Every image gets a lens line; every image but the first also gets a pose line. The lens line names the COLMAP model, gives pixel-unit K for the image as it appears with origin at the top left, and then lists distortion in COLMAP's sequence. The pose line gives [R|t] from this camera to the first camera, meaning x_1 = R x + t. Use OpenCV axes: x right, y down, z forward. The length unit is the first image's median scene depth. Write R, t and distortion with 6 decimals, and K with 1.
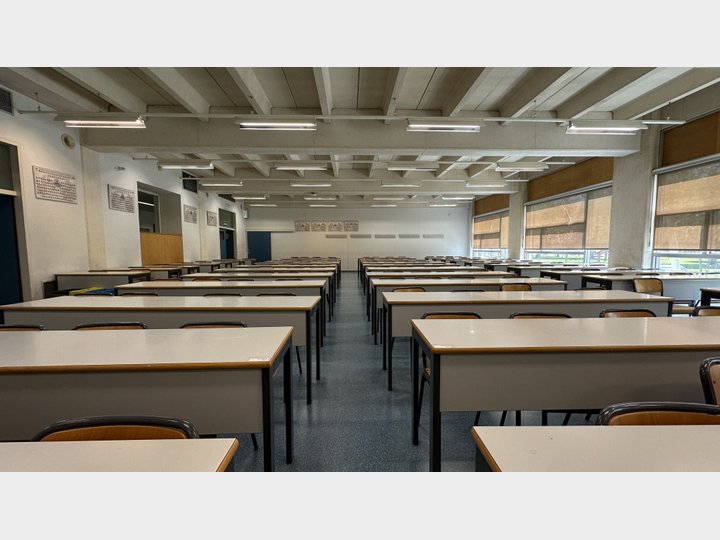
lens RADIAL K [[289.2, 0, 359.5], [0, 289.2, 270.0], [0, 0, 1]] dist [0.001129, 0.000098]
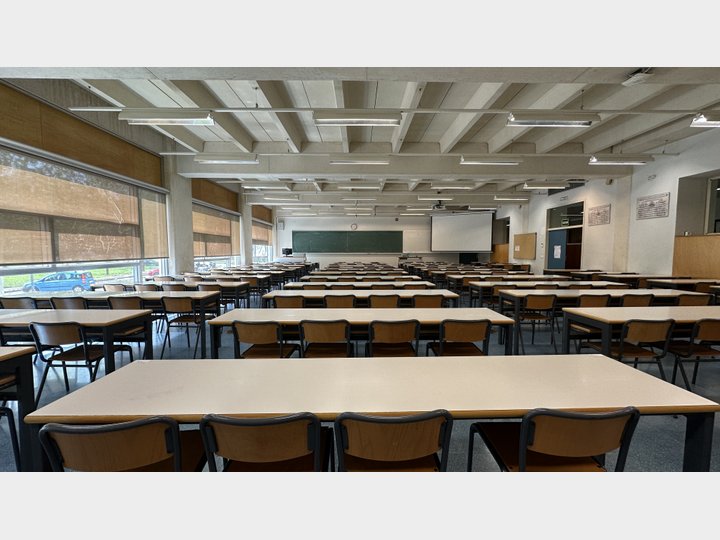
lens RADIAL K [[289.2, 0, 360.8], [0, 289.2, 270.6], [0, 0, 1]] dist [0.001129, 0.000098]
pose [[-0.999961, 0.003504, 0.008048, 0.183967], [0.004625, 0.989604, 0.143742, -0.166909], [-0.007461, 0.143774, -0.989582, 1.957200]]
